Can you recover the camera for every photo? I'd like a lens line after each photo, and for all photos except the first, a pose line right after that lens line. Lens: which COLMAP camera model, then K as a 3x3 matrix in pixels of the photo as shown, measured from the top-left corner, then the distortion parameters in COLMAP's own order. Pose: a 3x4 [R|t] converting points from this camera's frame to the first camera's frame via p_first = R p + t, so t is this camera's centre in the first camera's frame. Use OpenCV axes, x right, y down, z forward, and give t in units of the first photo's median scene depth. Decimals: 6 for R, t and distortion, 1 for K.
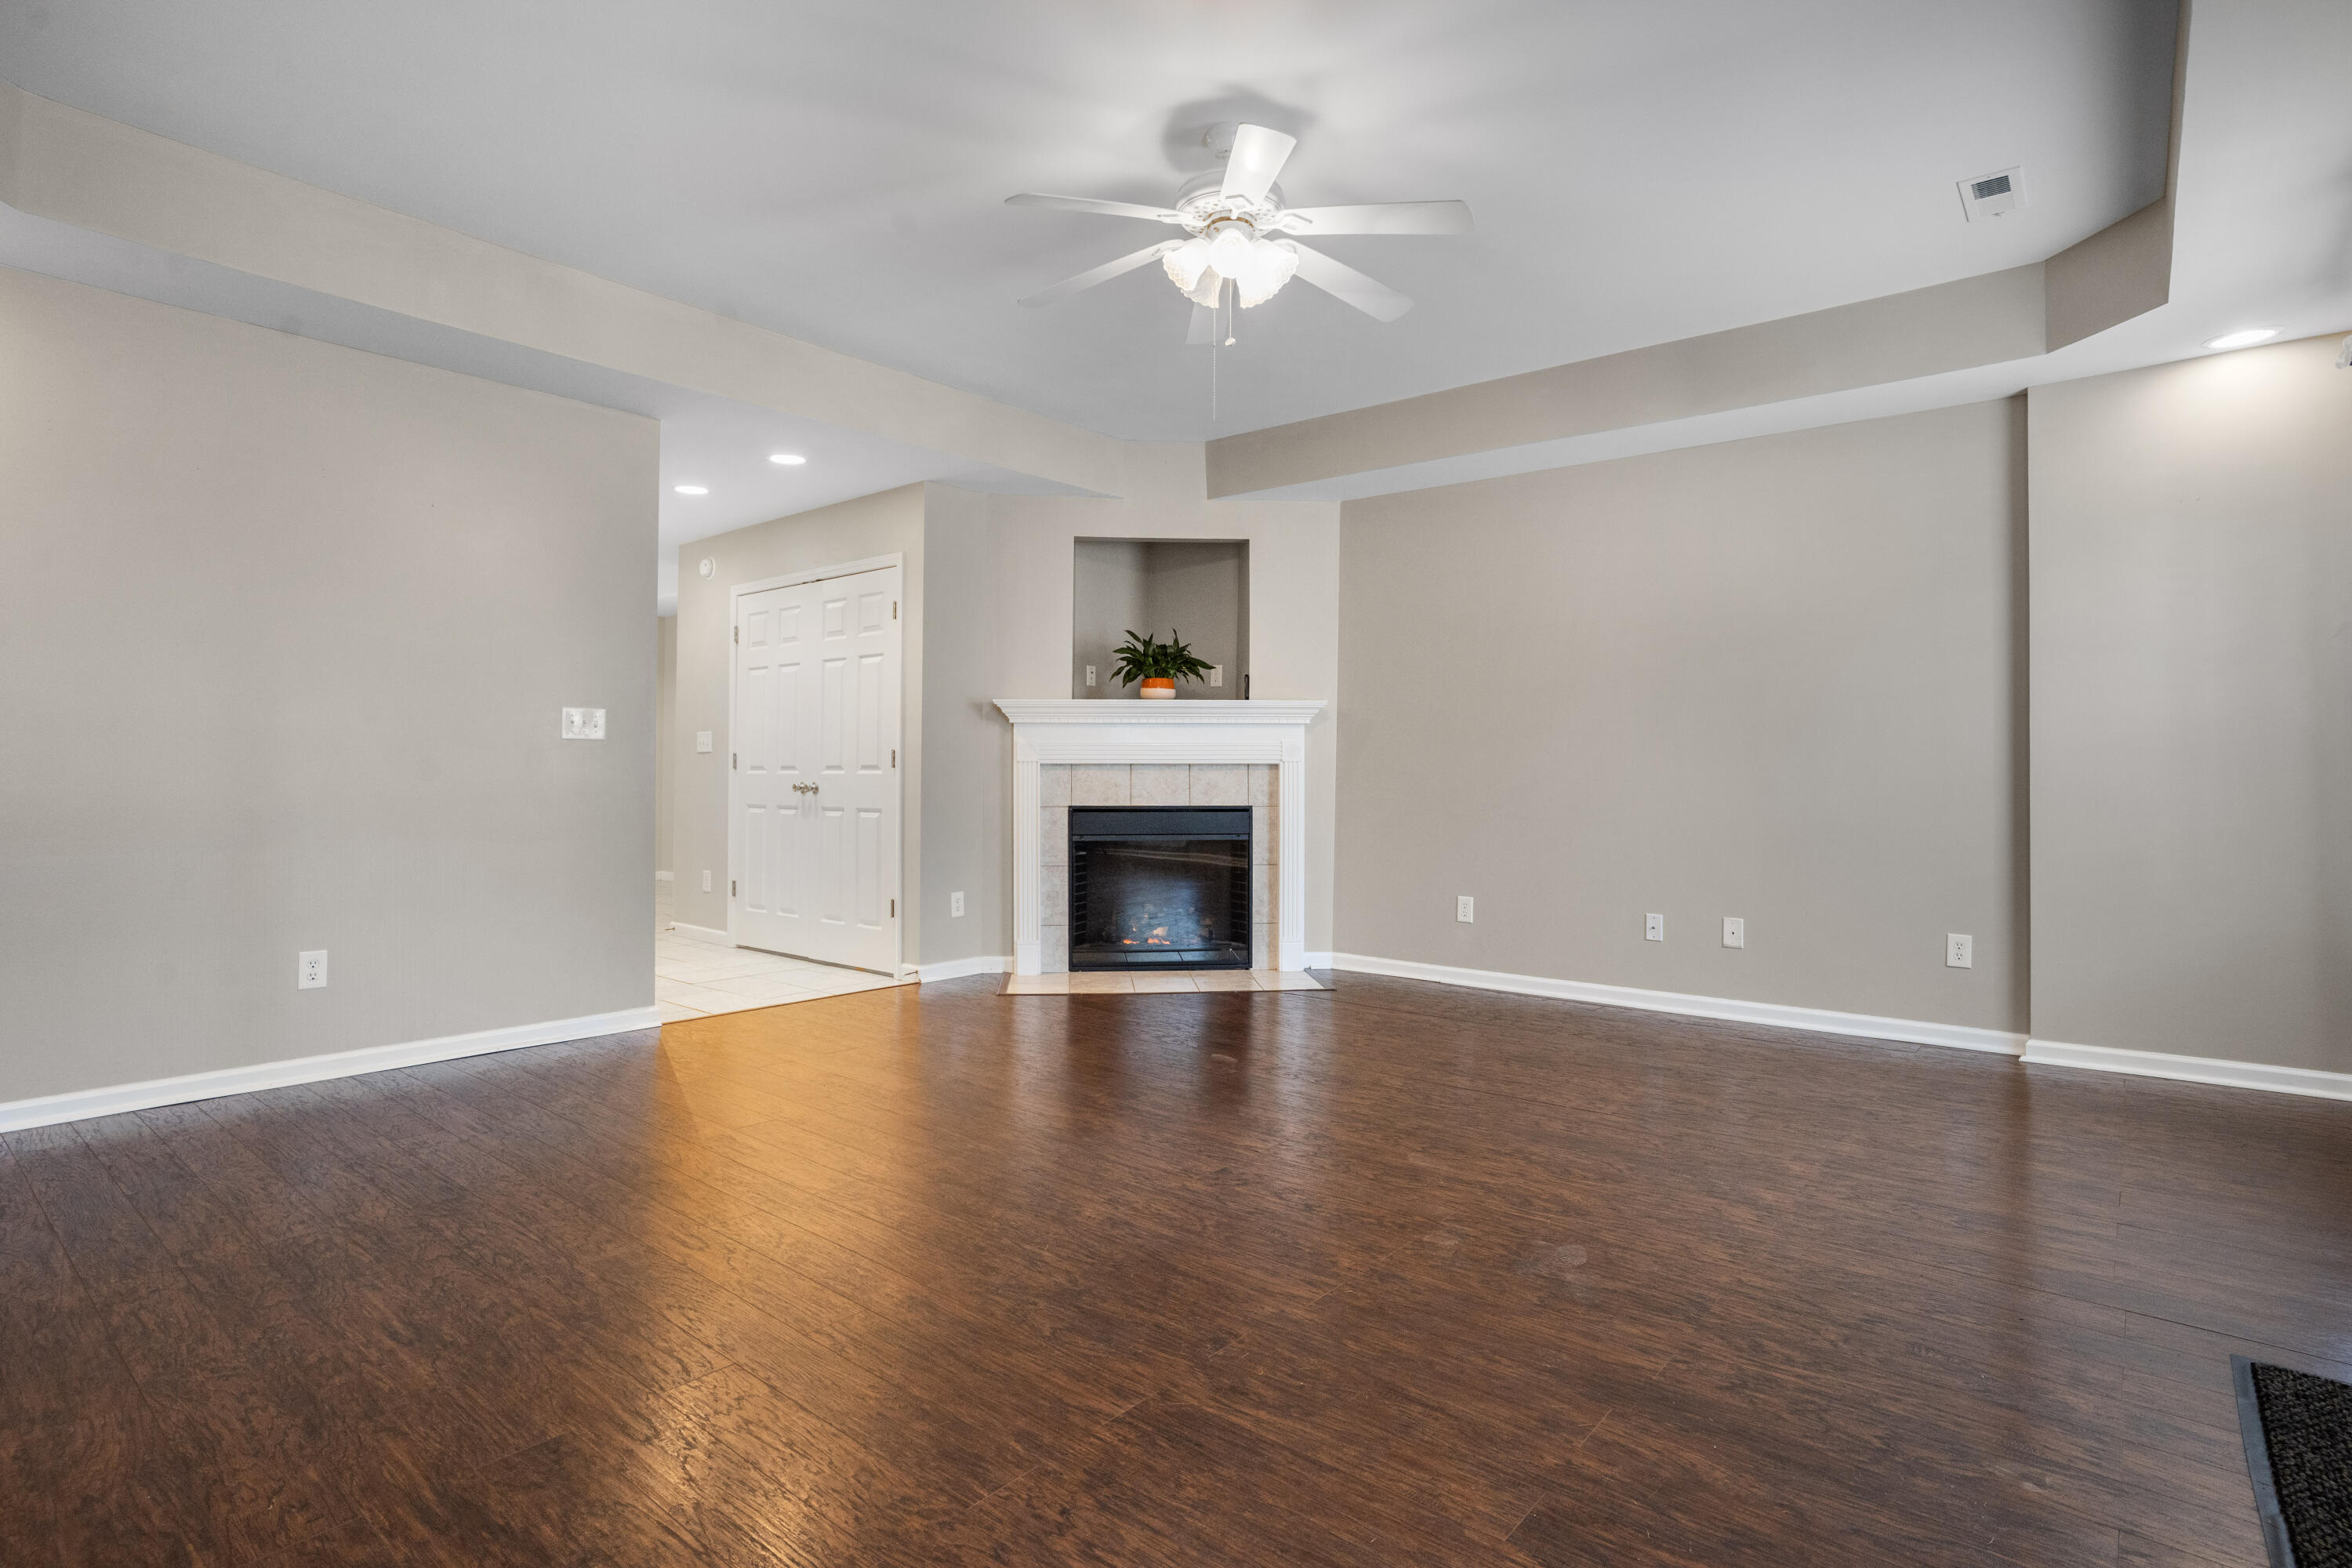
lens RADIAL K [[1188.8, 0, 1166.7], [0, 1188.8, 753.4], [0, 0, 1]] dist [-0.072178, 0.039277]
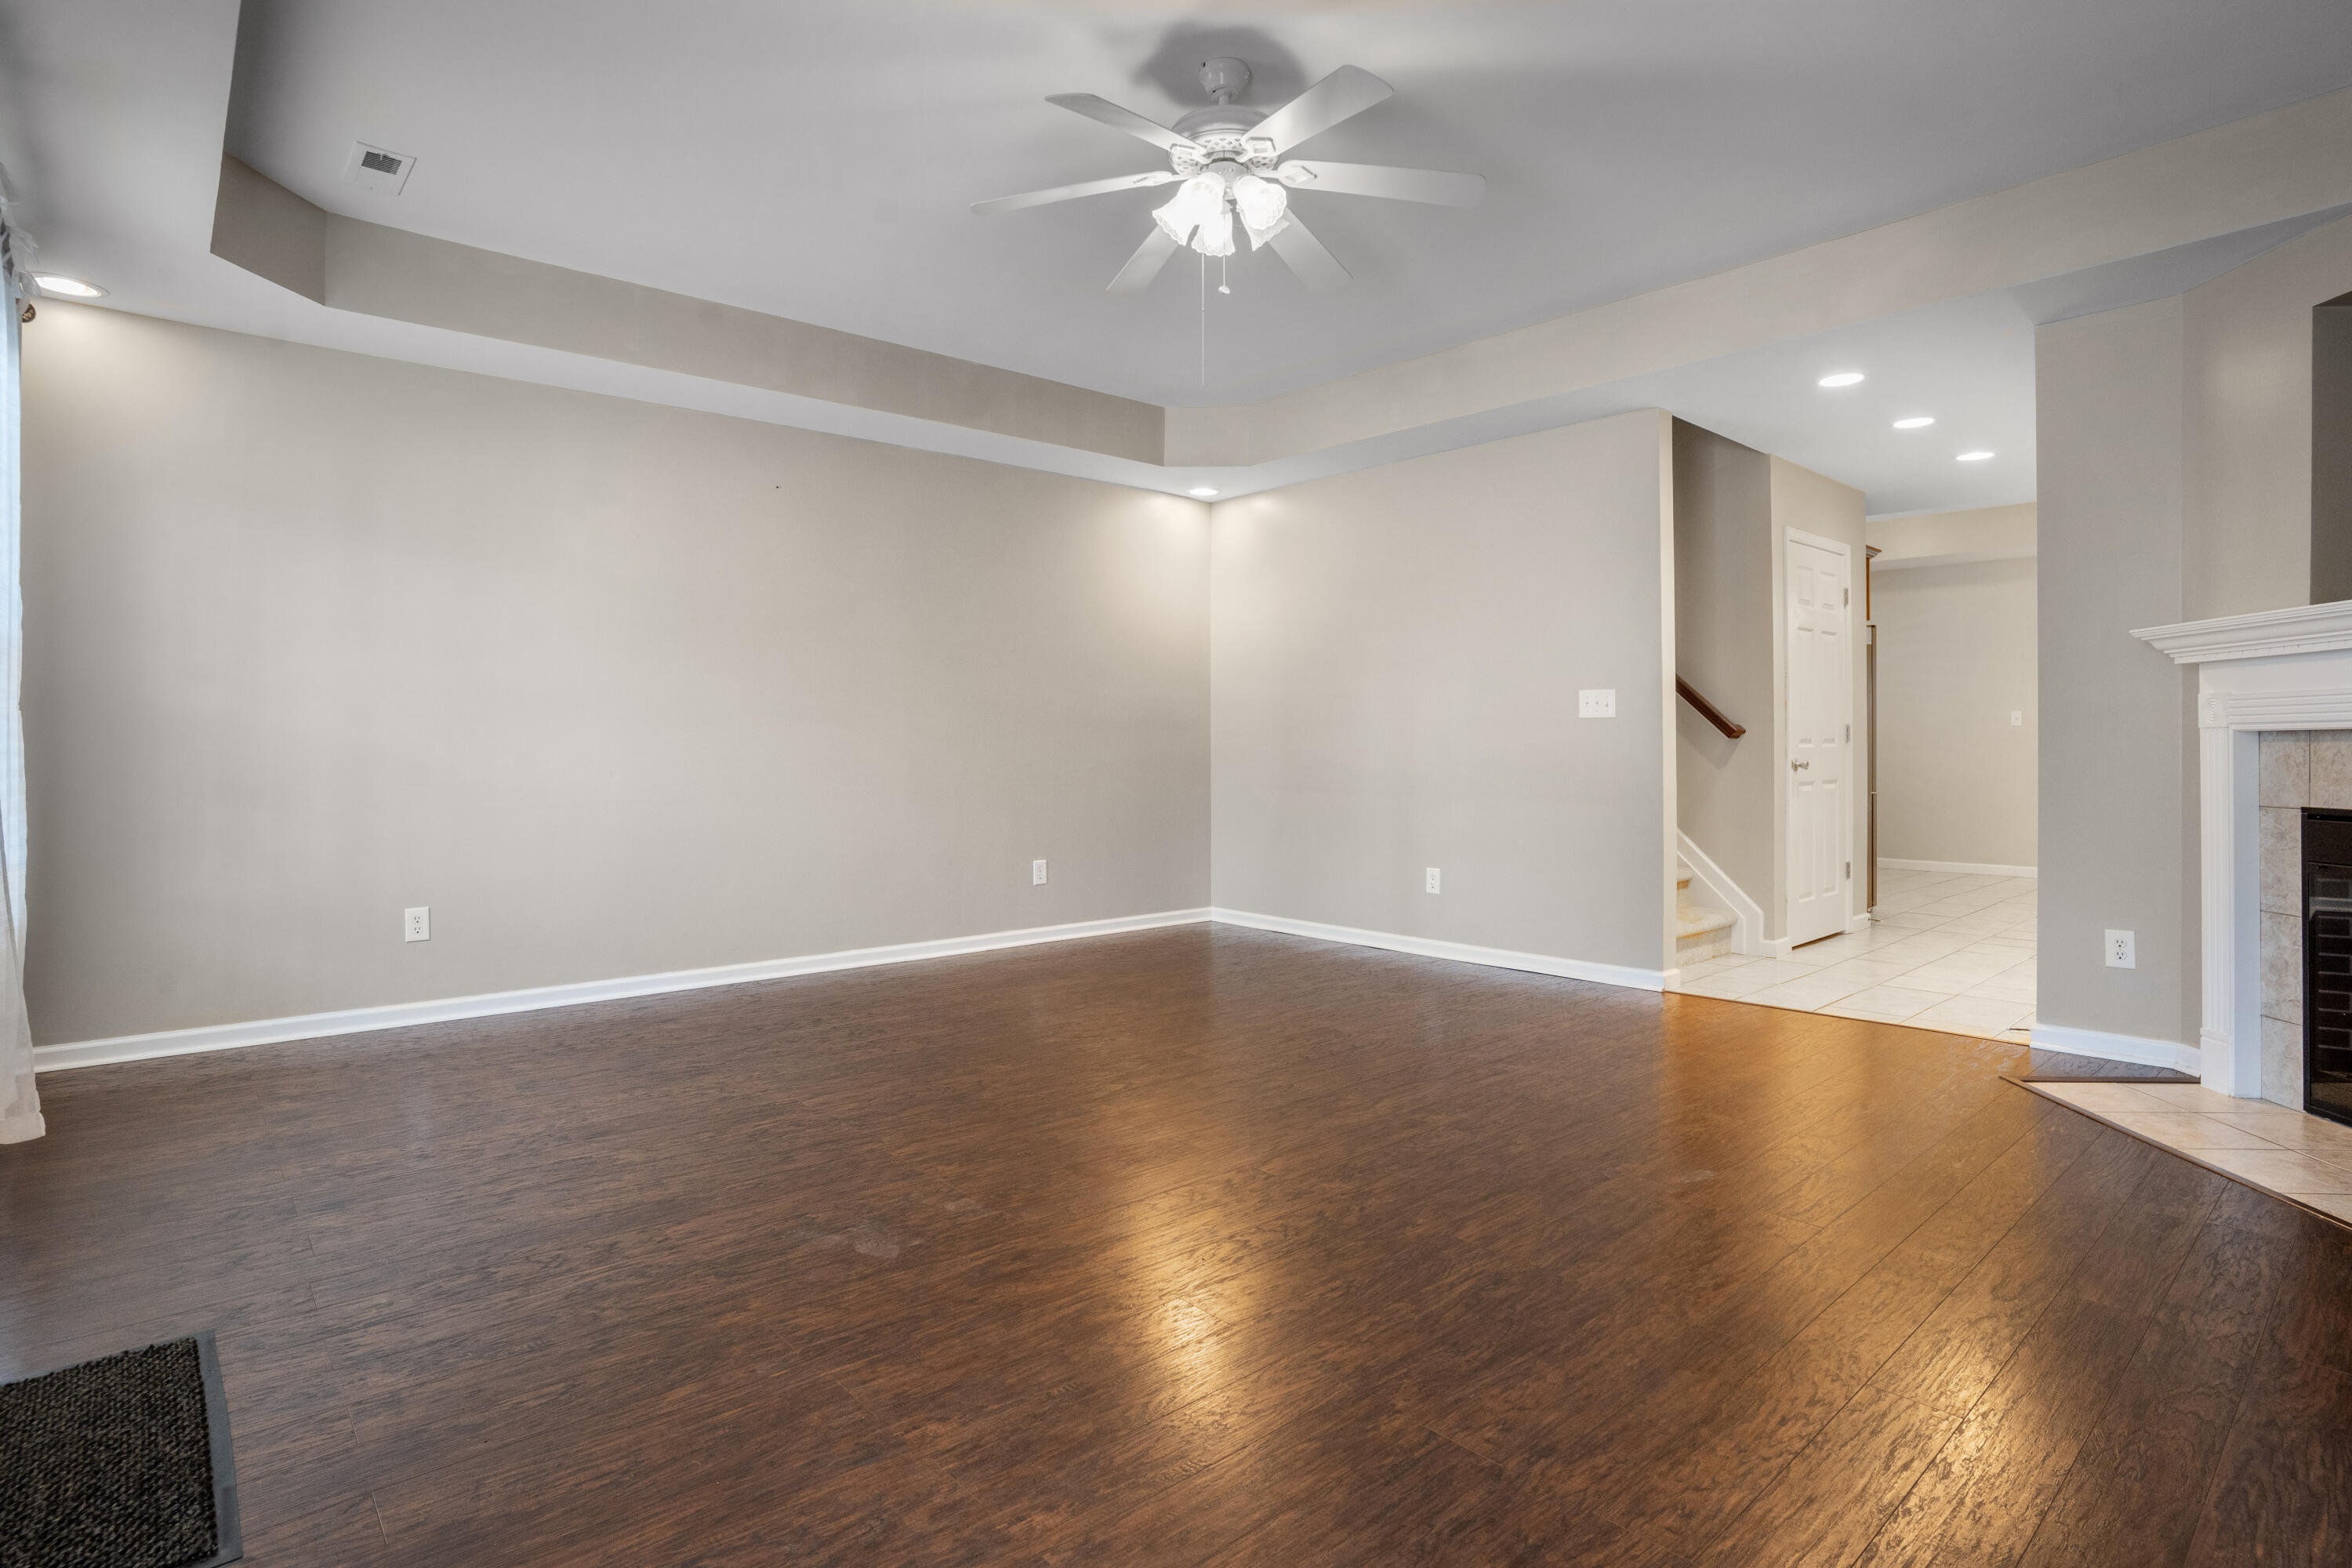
lens RADIAL K [[1188.8, 0, 1166.7], [0, 1188.8, 753.4], [0, 0, 1]] dist [-0.072178, 0.039277]
pose [[-0.147311, 0.006266, -0.989070, 0.811877], [0.019278, 0.999808, 0.003463, 0.011659], [0.988902, -0.018557, -0.147404, 0.885700]]
